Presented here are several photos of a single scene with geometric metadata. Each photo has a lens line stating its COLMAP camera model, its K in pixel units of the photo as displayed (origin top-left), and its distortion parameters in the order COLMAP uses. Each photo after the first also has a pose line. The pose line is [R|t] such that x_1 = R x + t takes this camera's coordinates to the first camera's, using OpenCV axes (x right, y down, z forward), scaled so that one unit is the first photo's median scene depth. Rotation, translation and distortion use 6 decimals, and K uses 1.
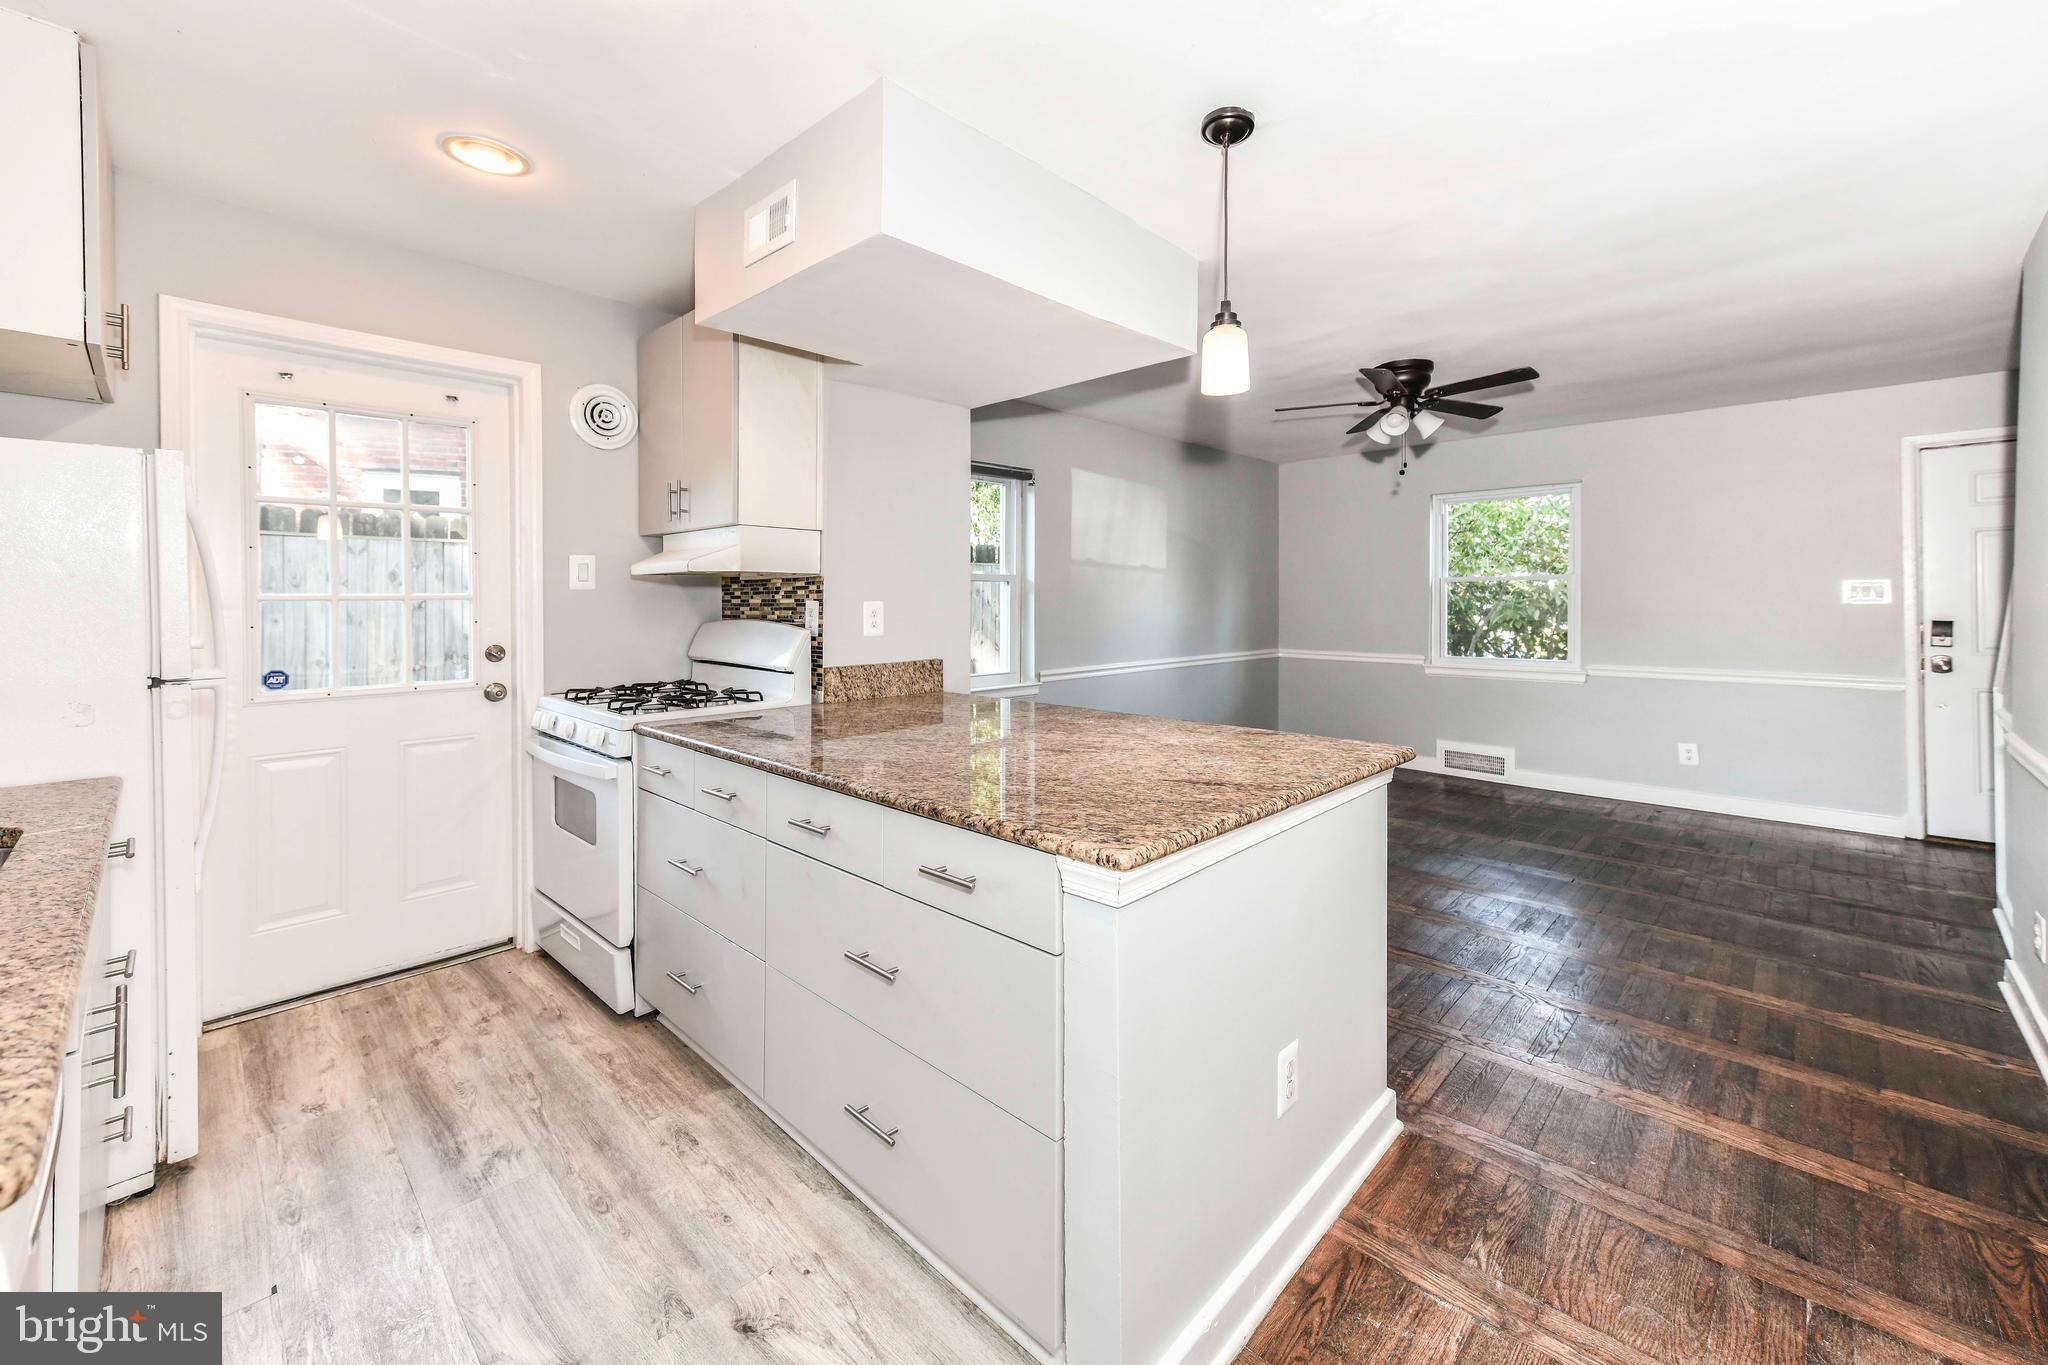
lens RADIAL K [[812.6, 0, 1040.0], [0, 812.6, 604.1], [0, 0, 1]] dist [0.016359, 0.000337]
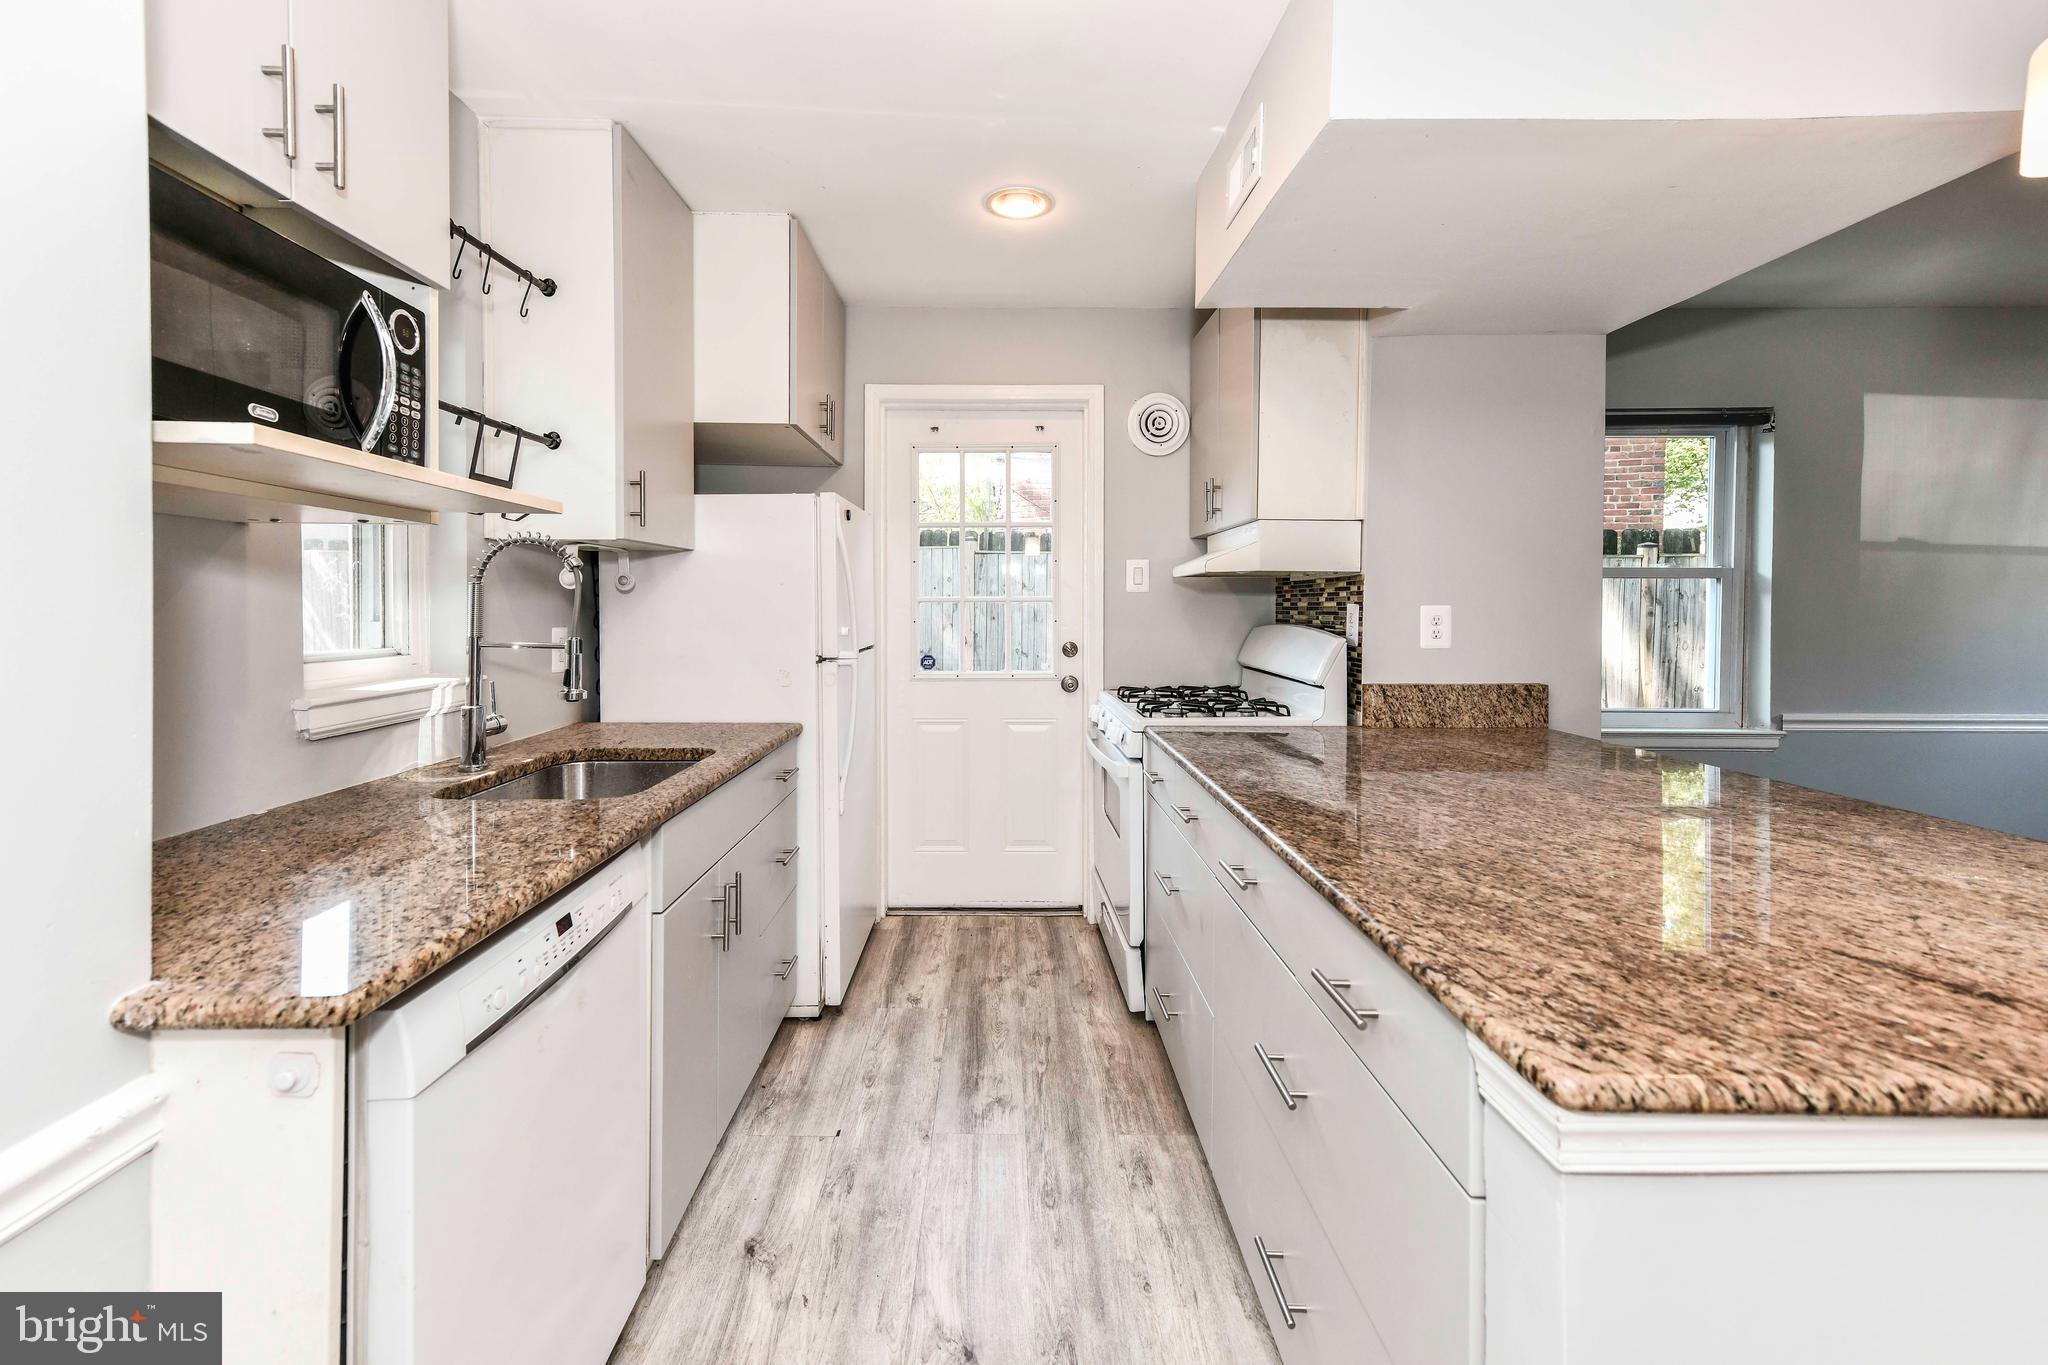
lens RADIAL K [[831.1, 0, 1024.2], [0, 831.1, 609.6], [0, 0, 1]] dist [0.015430, -0.000109]
pose [[0.695810, 0.009340, -0.718165, 0.114121], [-0.008309, 0.999953, 0.004955, 0.000189], [0.718178, 0.002520, 0.695855, 0.164277]]
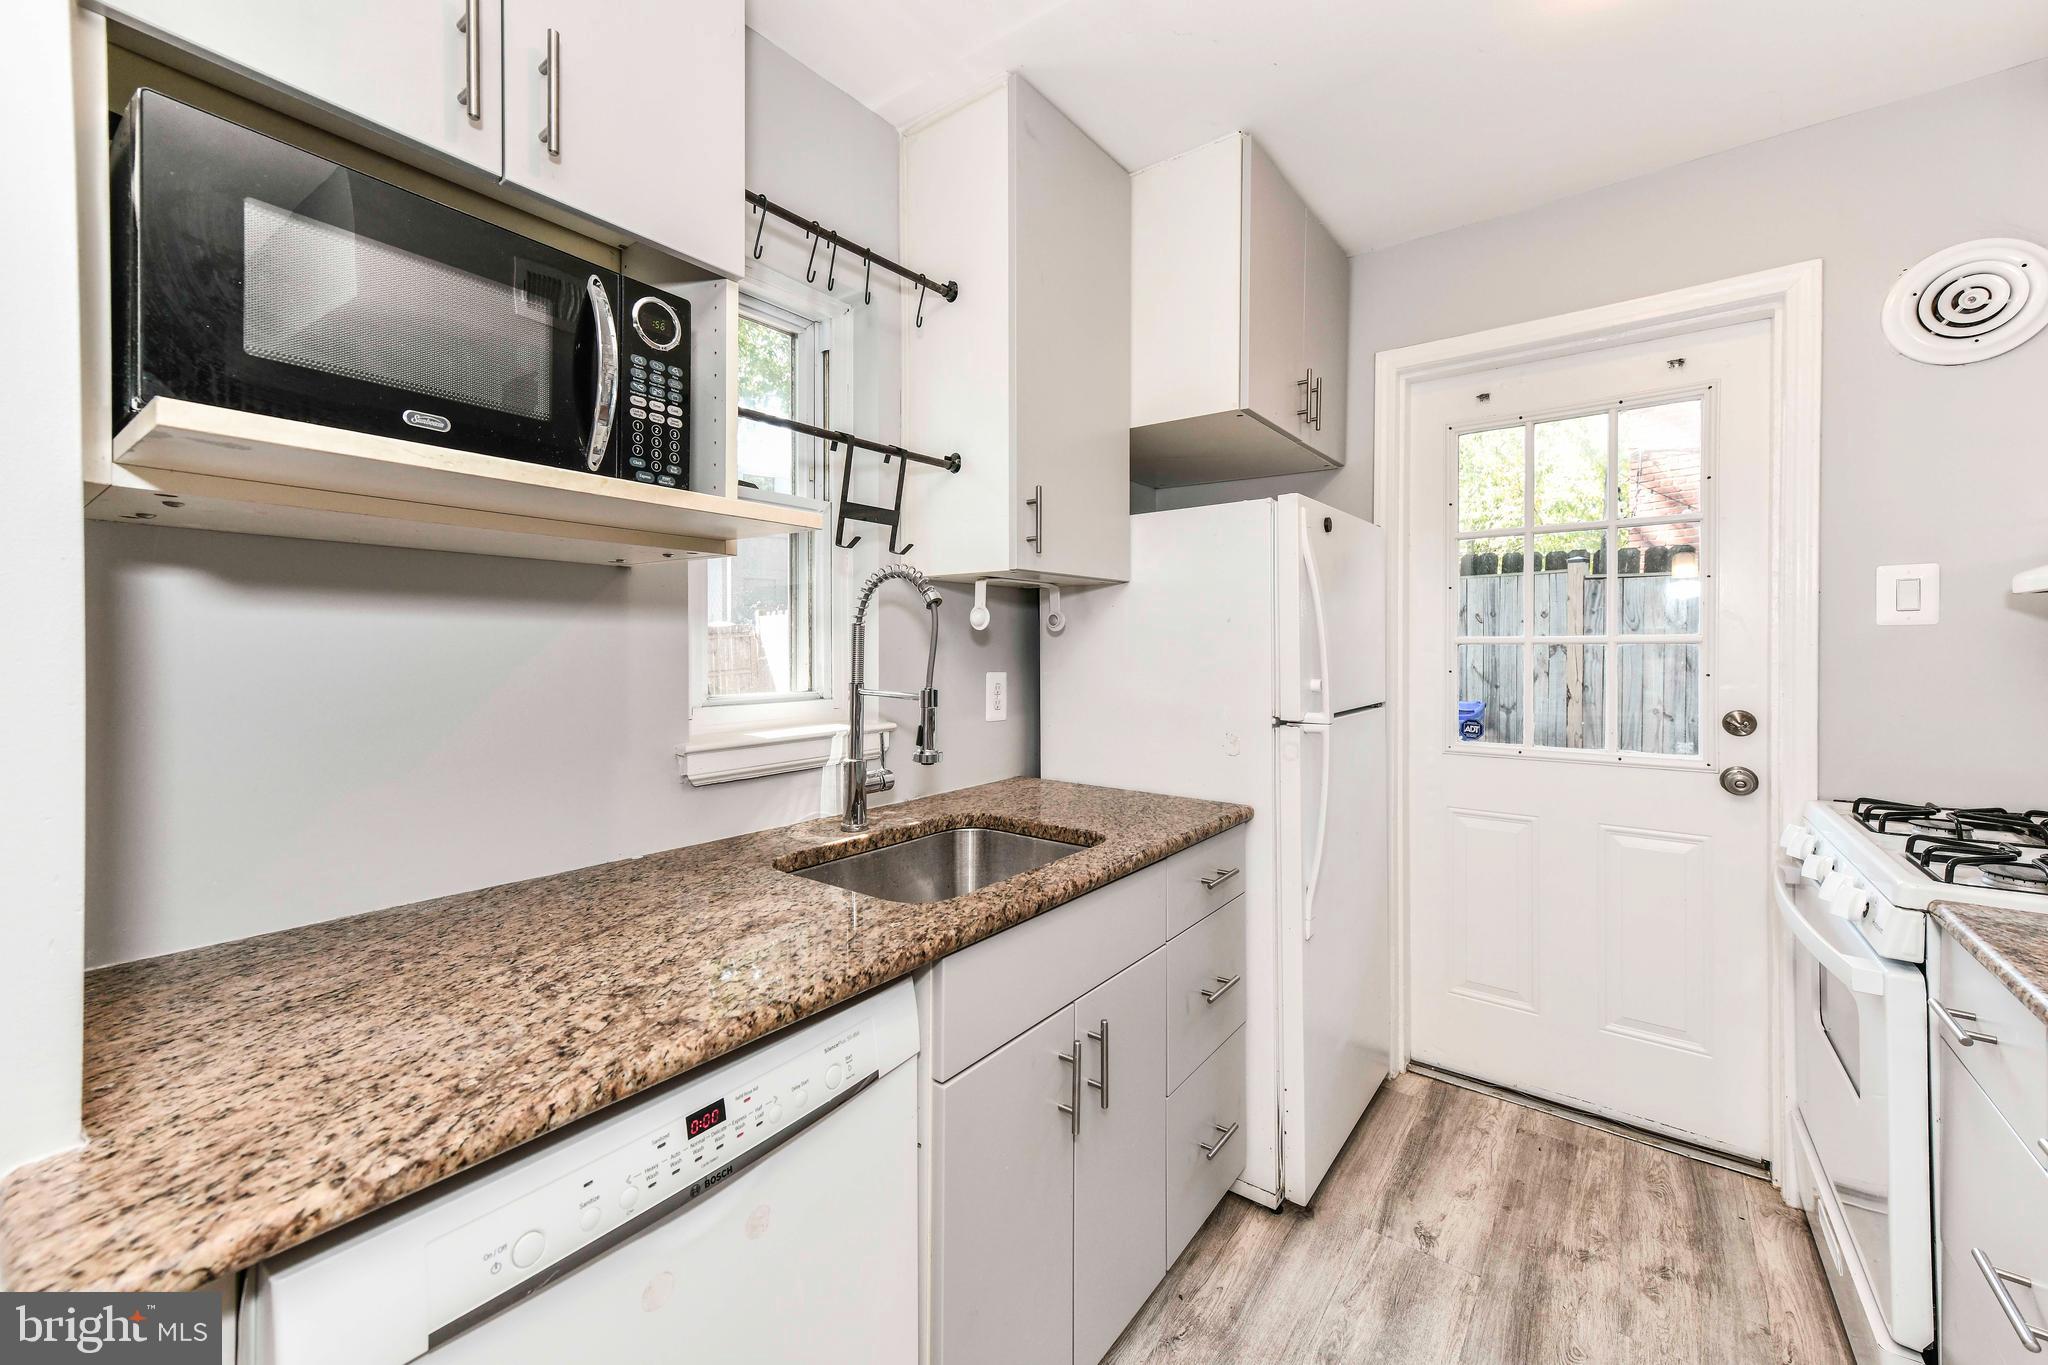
lens RADIAL K [[804.8, 0, 1050.8], [0, 804.8, 649.6], [0, 0, 1]] dist [0.013976, 0.000139]
pose [[0.101312, 0.008846, -0.994815, -0.061265], [-0.007540, 0.999939, 0.008123, -0.001301], [0.994826, 0.006678, 0.101373, 0.380519]]
